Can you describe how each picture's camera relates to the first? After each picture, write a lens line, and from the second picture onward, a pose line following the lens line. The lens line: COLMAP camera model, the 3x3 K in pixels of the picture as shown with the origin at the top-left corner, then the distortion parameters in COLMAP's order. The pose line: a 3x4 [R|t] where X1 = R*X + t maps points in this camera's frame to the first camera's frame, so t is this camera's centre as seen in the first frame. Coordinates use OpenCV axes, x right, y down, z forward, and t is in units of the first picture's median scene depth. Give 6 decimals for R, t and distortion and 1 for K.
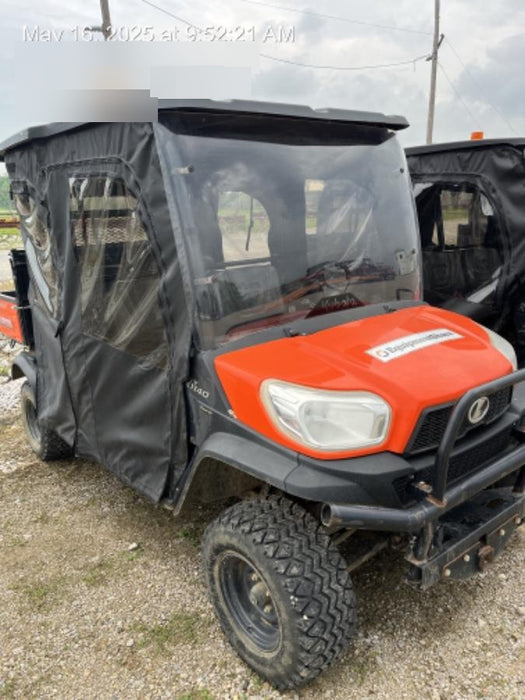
lens RADIAL K [[512.5, 0, 262.5], [0, 512.5, 350.0], [0, 0, 1]] dist [0.004762, -0.001198]
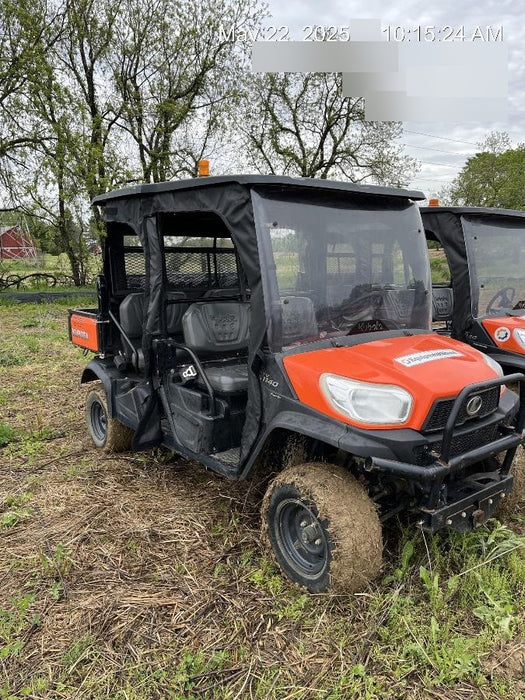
lens RADIAL K [[512.5, 0, 262.5], [0, 512.5, 350.0], [0, 0, 1]] dist [0.004762, -0.001198]
pose [[0.998502, 0.054328, 0.006534, -0.165222], [-0.053611, 0.995182, -0.082084, 0.113292], [-0.010962, 0.081611, 0.996604, -0.380541]]
